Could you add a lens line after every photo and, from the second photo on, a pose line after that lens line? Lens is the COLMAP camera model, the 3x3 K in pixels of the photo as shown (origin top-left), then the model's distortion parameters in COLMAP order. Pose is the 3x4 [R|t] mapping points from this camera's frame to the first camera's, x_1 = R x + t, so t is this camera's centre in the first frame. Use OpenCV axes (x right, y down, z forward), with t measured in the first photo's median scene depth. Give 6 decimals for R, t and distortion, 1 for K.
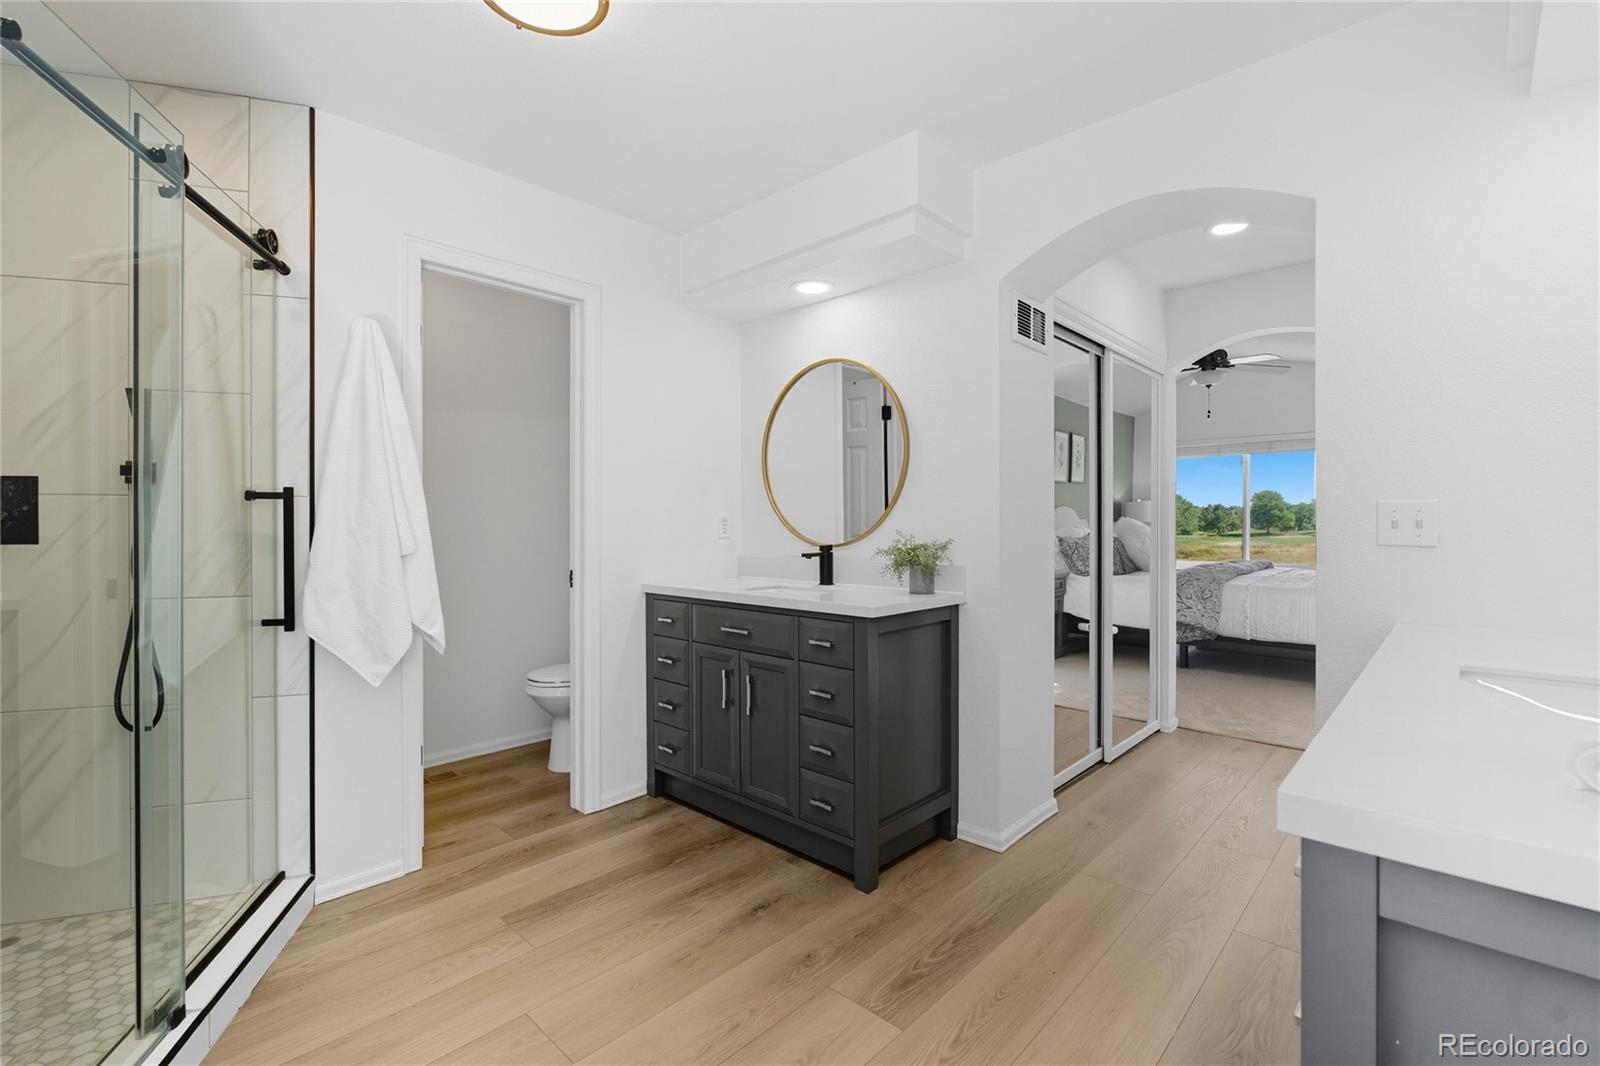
lens RADIAL K [[710.5, 0, 800.0], [0, 710.5, 533.0], [0, 0, 1]] dist [-0.000951, 0.000004]
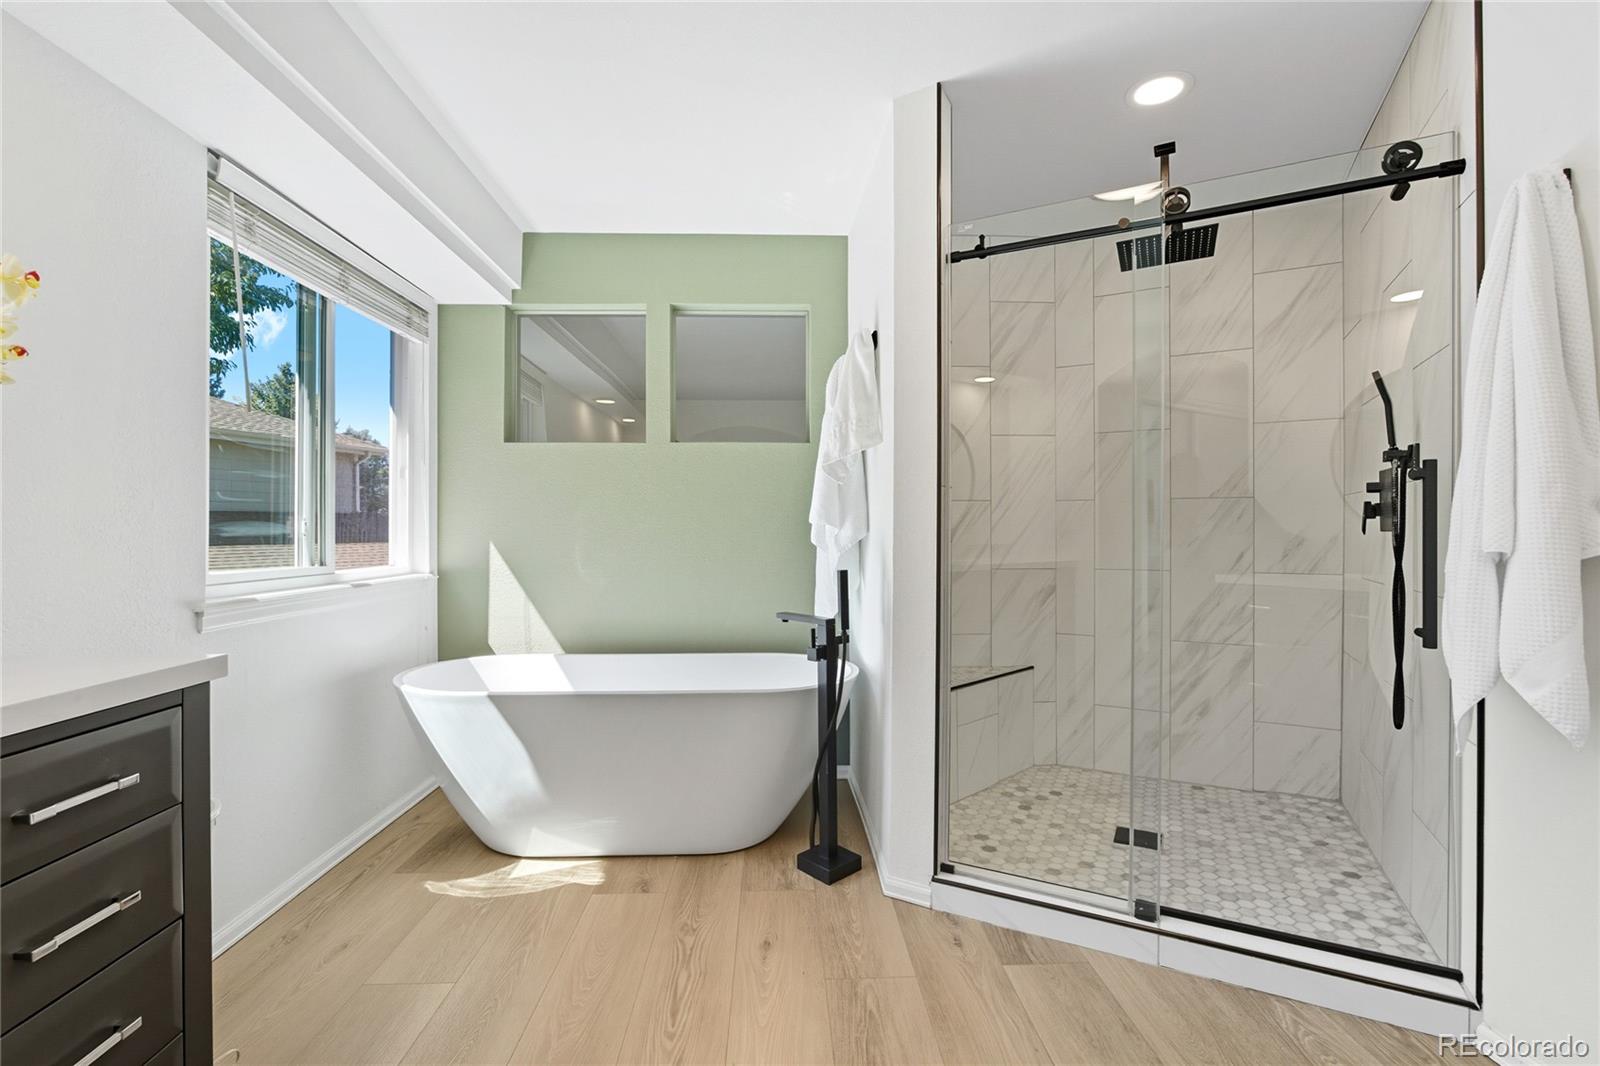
lens RADIAL K [[710.5, 0, 800.0], [0, 710.5, 533.0], [0, 0, 1]] dist [-0.000951, 0.000004]
pose [[-0.707883, 0.009604, -0.706265, 0.333844], [-0.001056, 0.999892, 0.014656, 0.005256], [0.706329, 0.011120, -0.707796, 1.196404]]
